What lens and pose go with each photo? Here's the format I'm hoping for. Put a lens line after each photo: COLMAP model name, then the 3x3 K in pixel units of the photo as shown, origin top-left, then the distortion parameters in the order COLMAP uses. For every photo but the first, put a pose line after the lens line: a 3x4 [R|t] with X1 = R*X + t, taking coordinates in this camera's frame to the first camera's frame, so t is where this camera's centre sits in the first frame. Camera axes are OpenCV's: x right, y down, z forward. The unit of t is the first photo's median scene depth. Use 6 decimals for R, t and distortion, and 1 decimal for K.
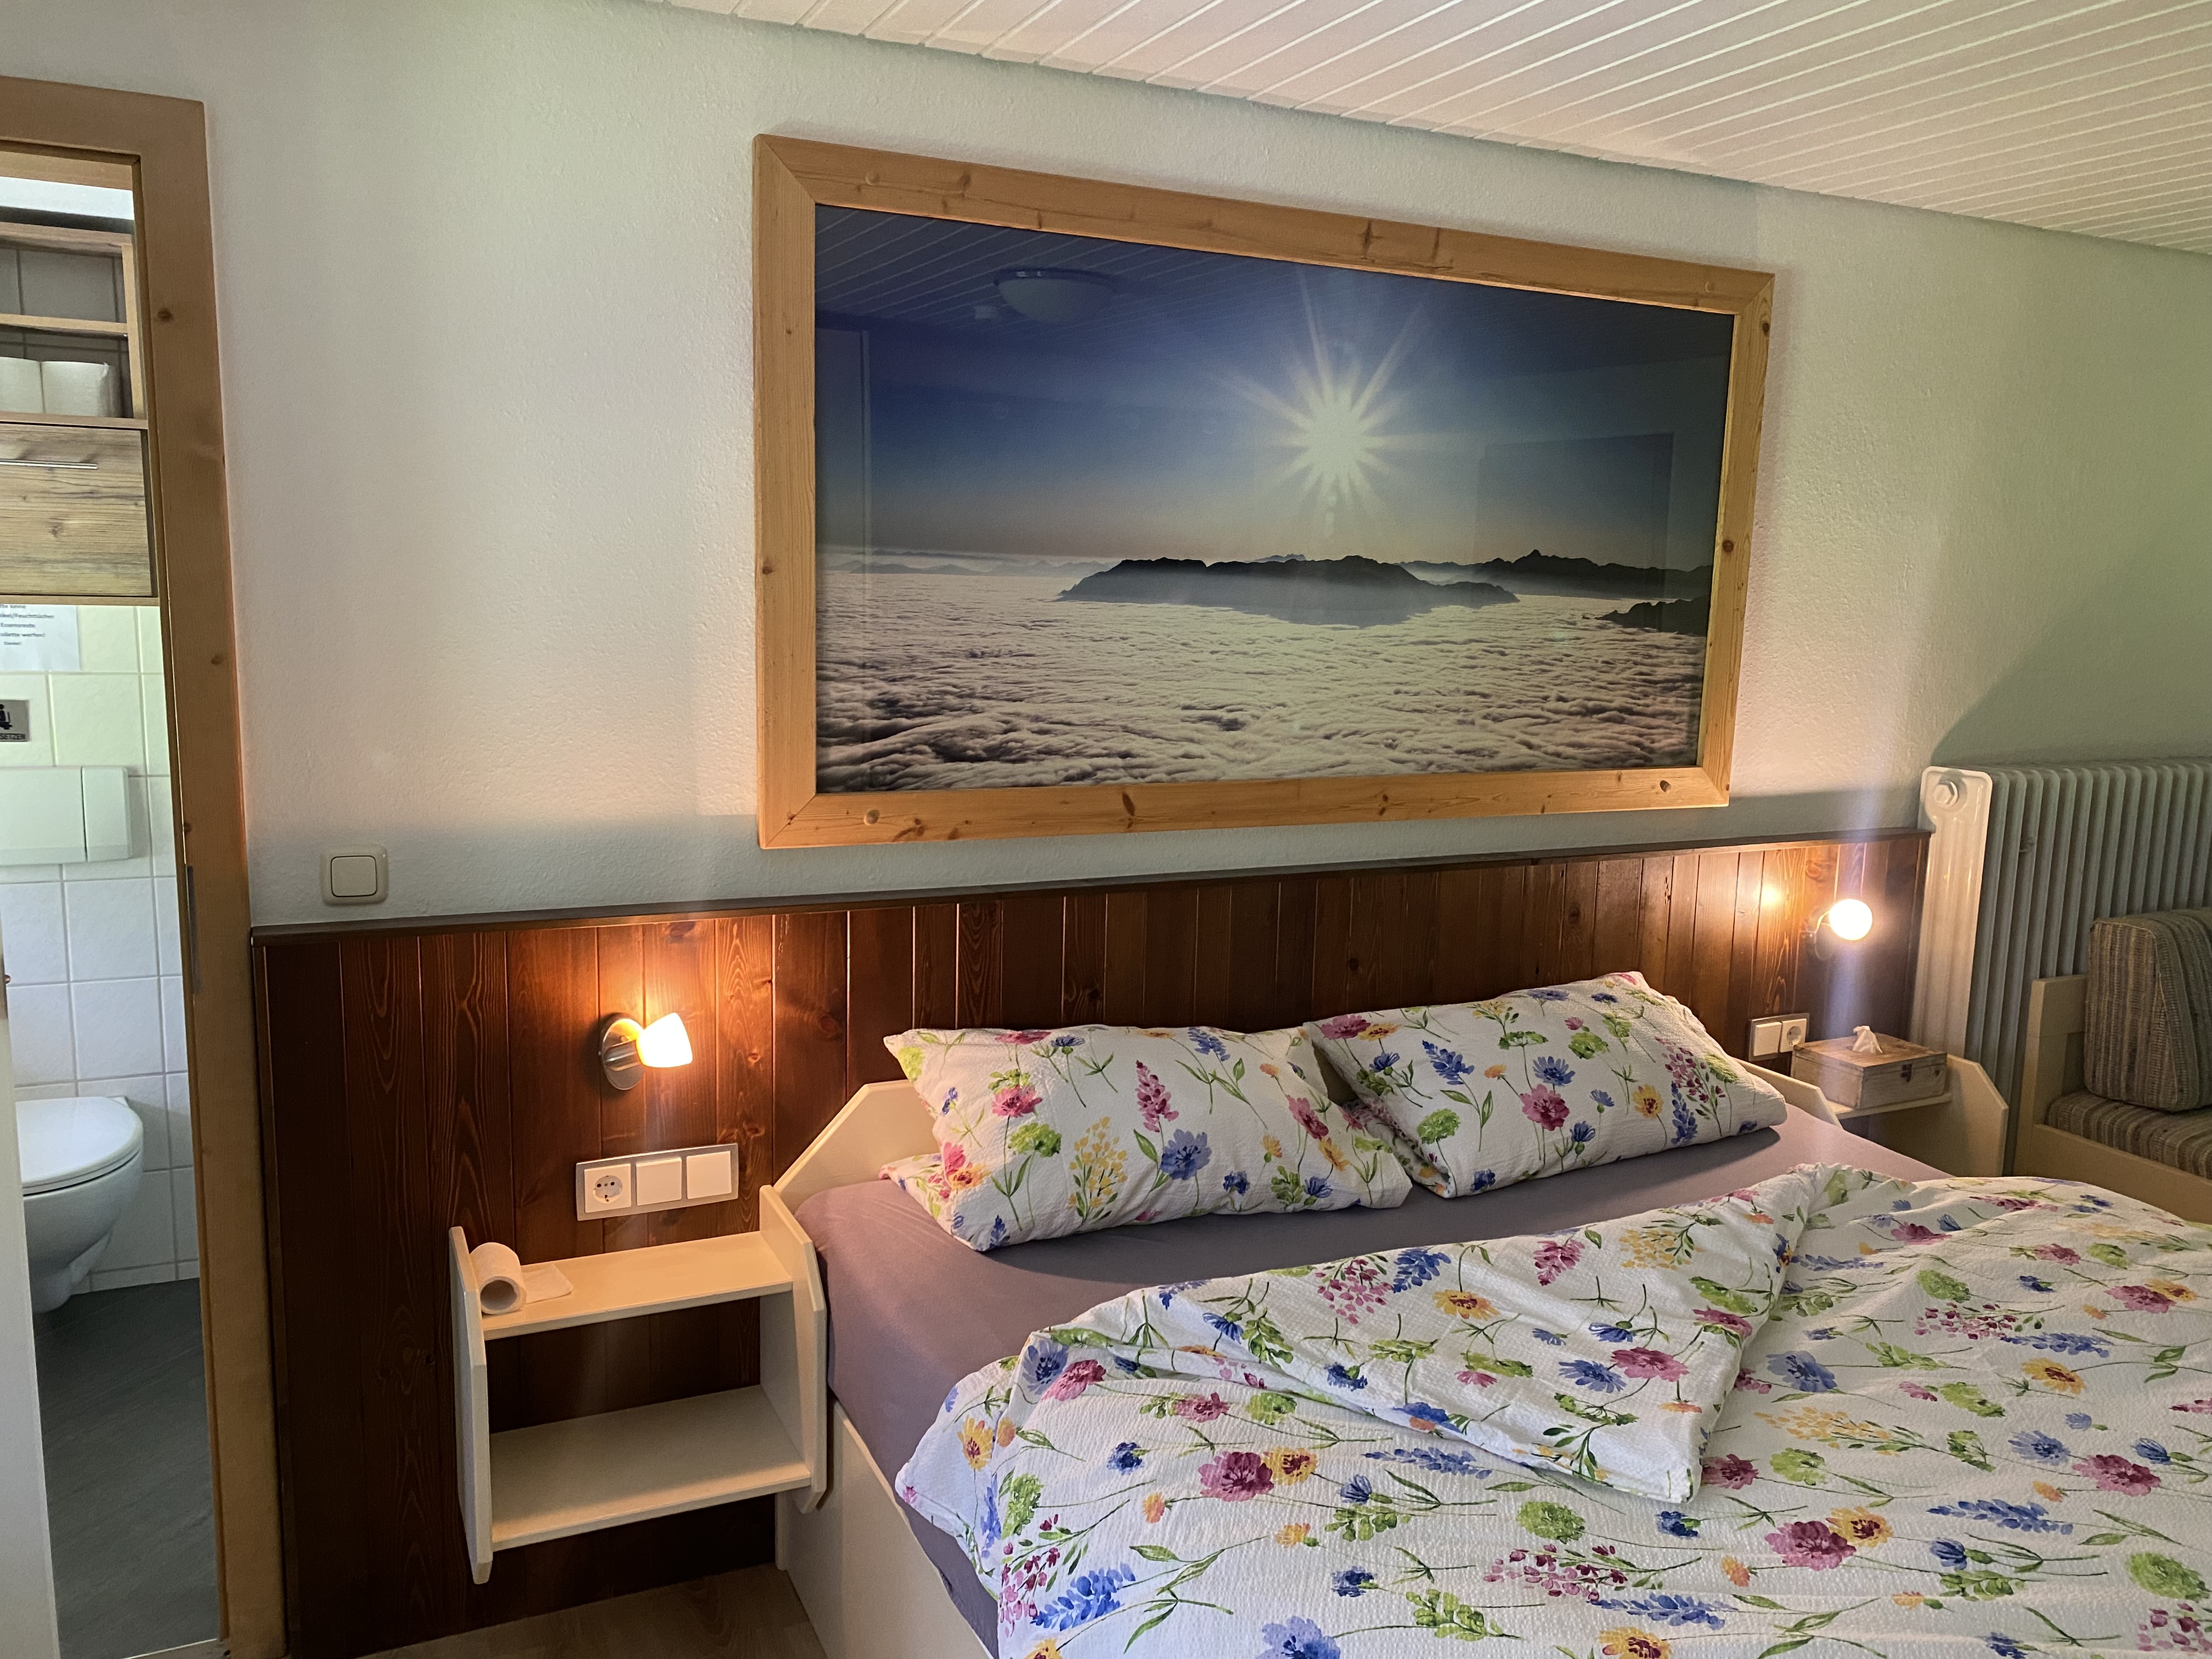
lens RADIAL K [[1708.0, 0, 1112.2], [0, 1708.0, 853.5], [0, 0, 1]] dist [0.055473, -0.015227]
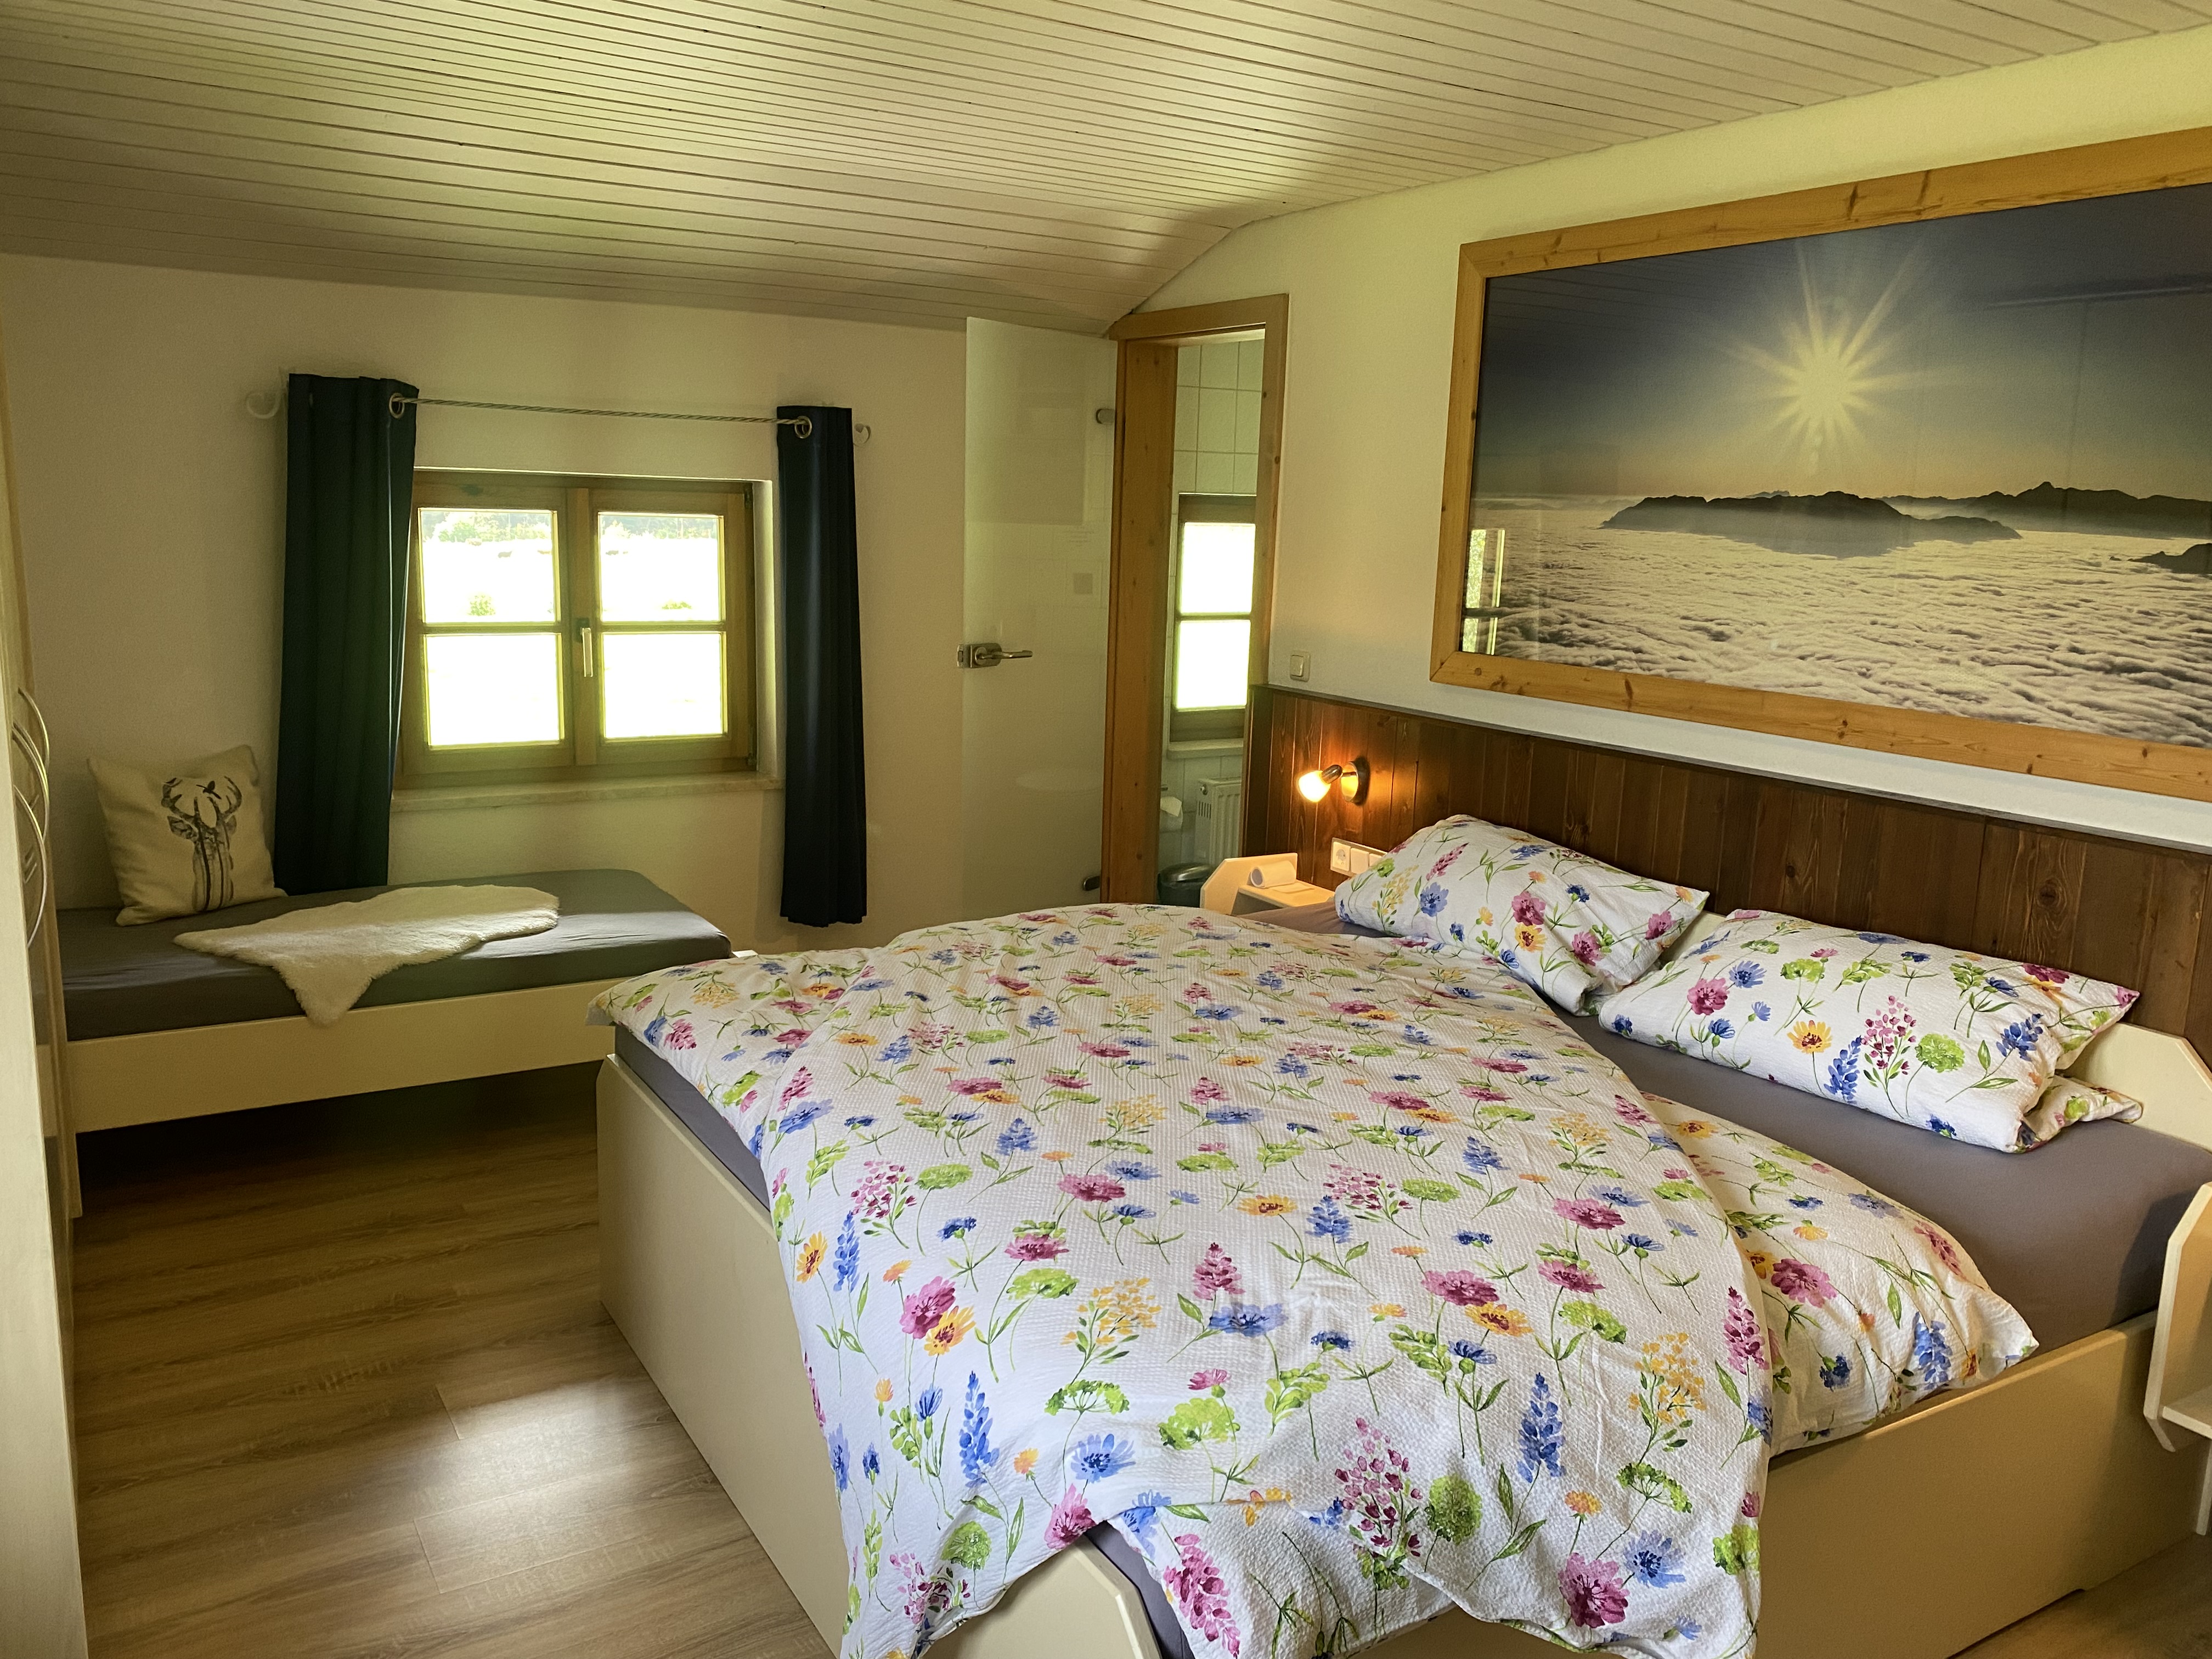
lens RADIAL K [[1708.0, 0, 1096.5], [0, 1708.0, 814.0], [0, 0, 1]] dist [0.055473, -0.015227]
pose [[0.100637, 0.158819, -0.982165, 1.189518], [-0.195849, 0.971024, 0.136950, -0.034009], [0.975457, 0.178574, 0.128826, 0.438352]]
